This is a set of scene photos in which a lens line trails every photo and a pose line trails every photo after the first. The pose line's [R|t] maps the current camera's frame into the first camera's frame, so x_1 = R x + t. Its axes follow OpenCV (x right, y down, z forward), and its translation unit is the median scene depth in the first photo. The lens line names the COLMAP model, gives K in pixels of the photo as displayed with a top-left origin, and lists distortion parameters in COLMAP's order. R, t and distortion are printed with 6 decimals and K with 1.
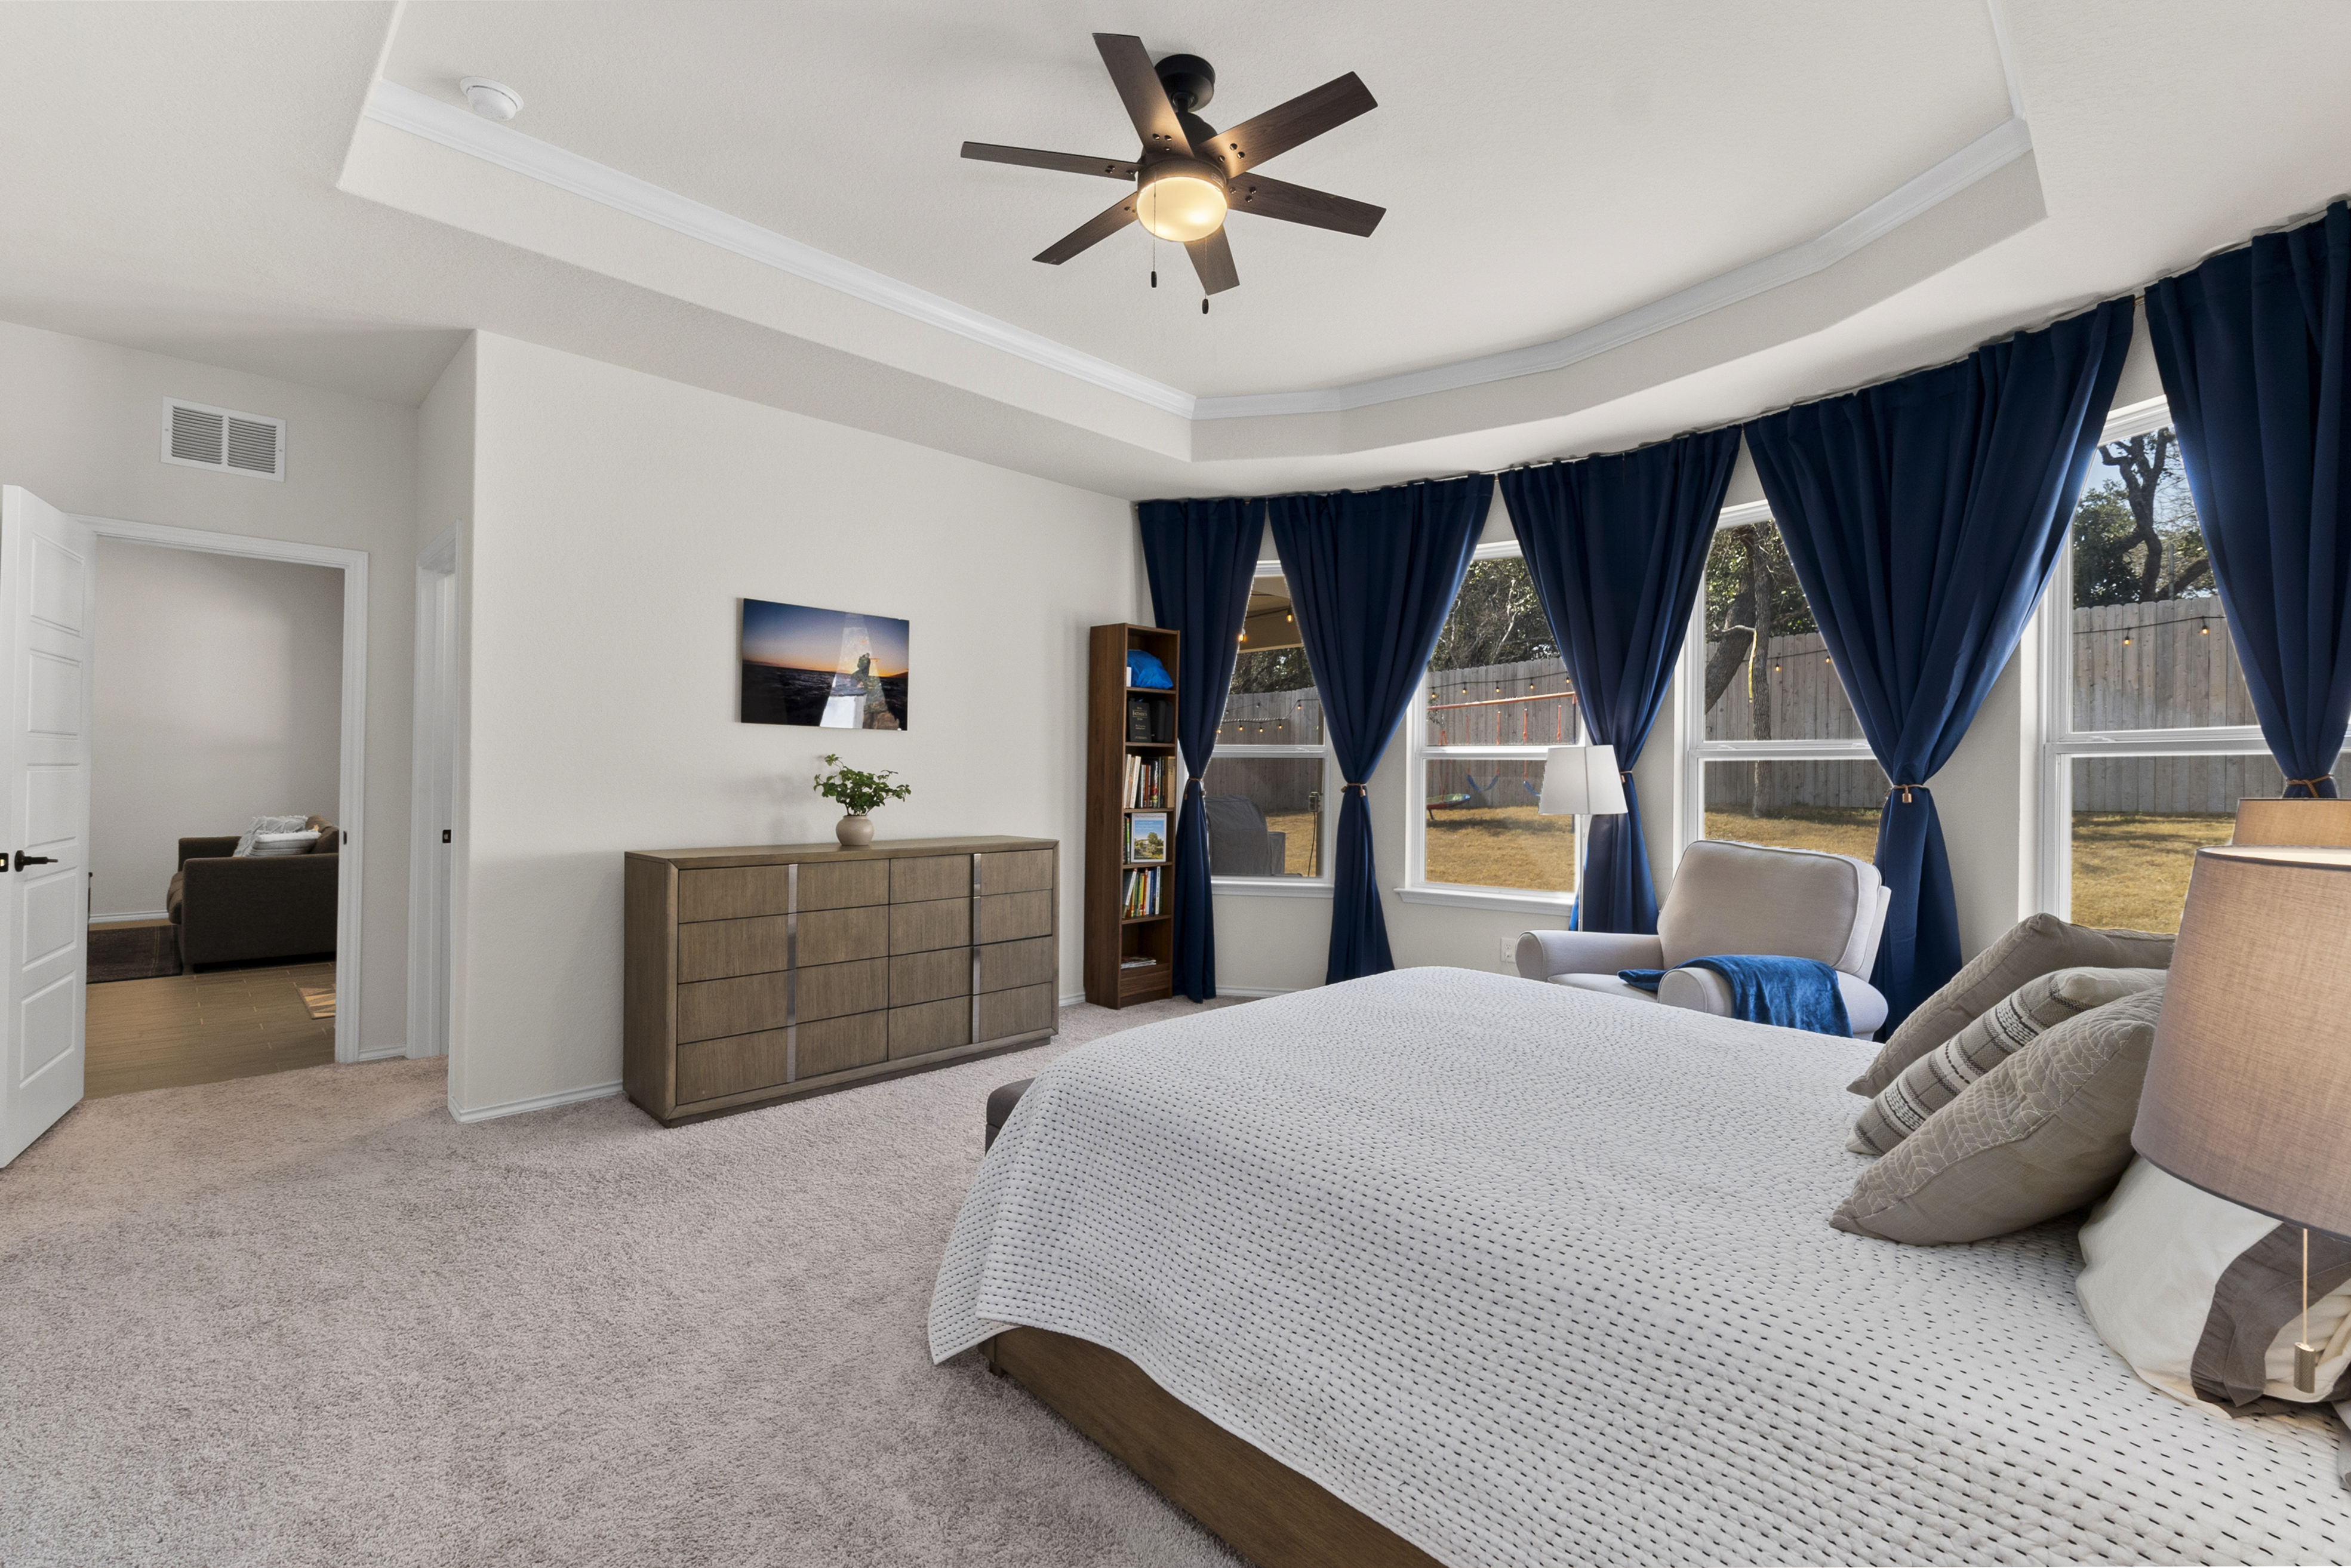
lens RADIAL K [[1005.7, 0, 1166.0], [0, 1005.7, 766.6], [0, 0, 1]] dist [-0.006983, -0.000087]
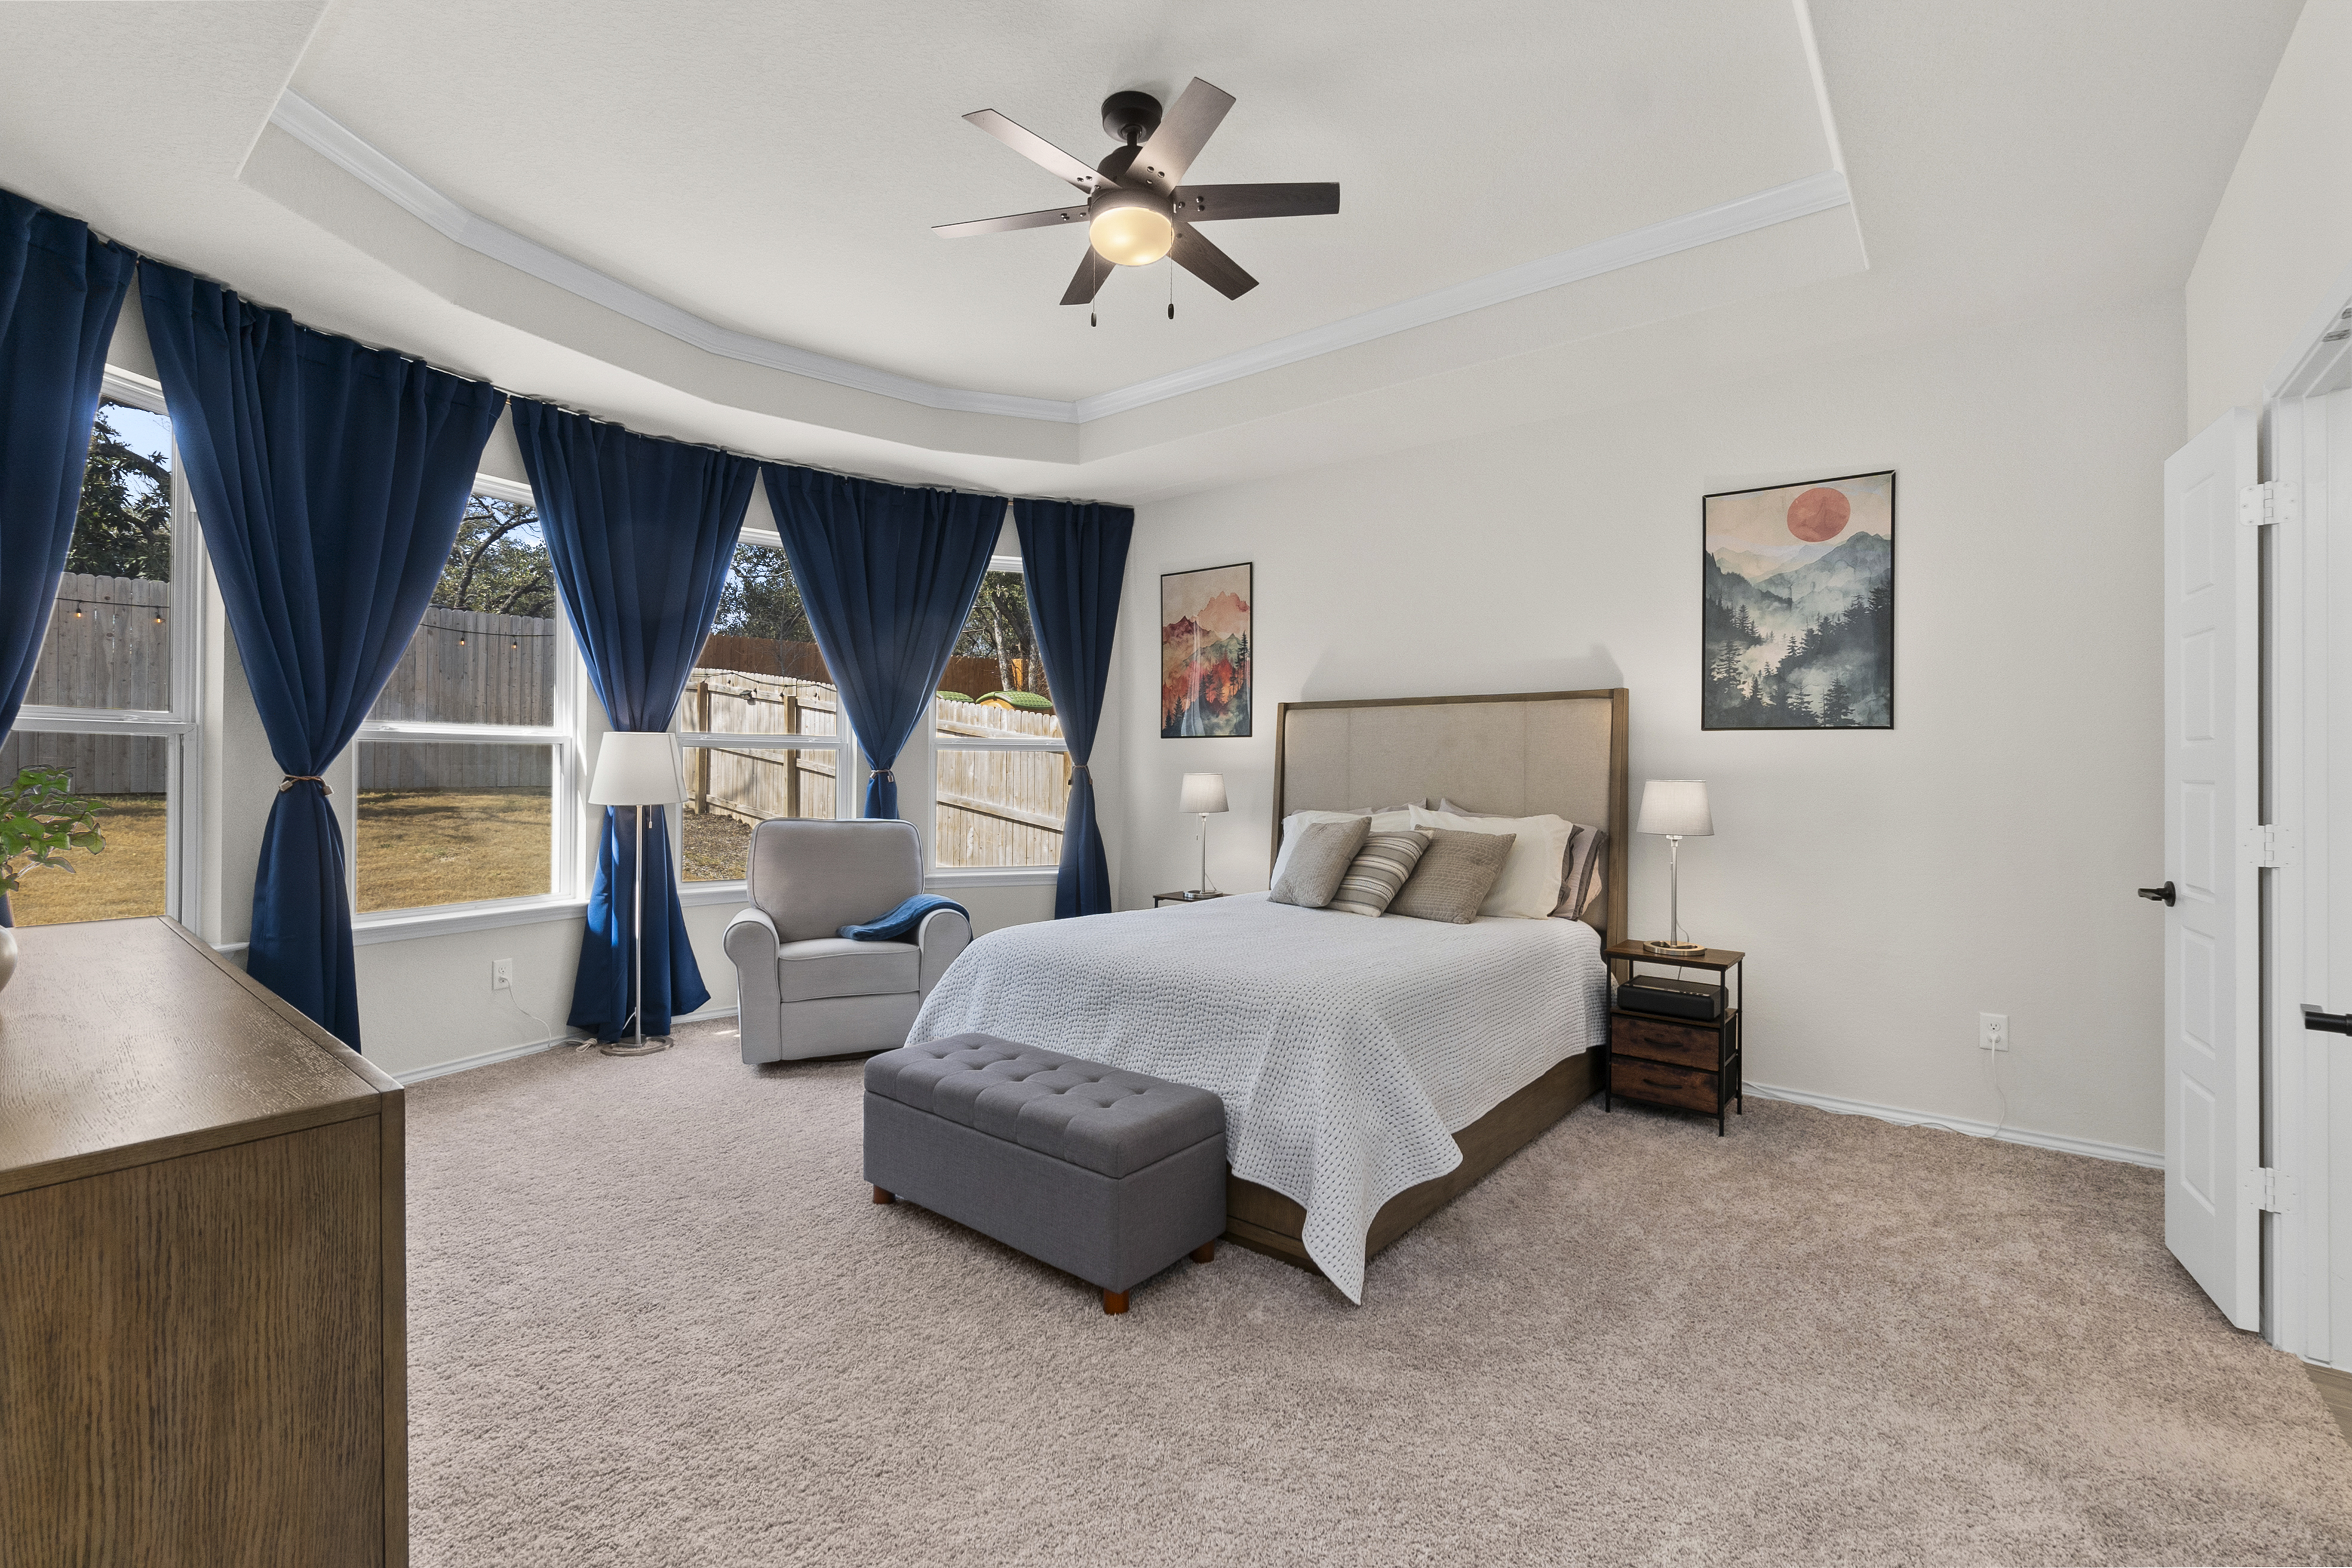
lens RADIAL K [[1006.1, 0, 1166.5], [0, 1006.1, 766.6], [0, 0, 1]] dist [-0.006983, -0.000087]
pose [[-0.100577, -0.009919, 0.994880, -0.583954], [-0.011682, 0.999893, 0.008788, -0.000574], [-0.994861, -0.010739, -0.100682, 0.583884]]
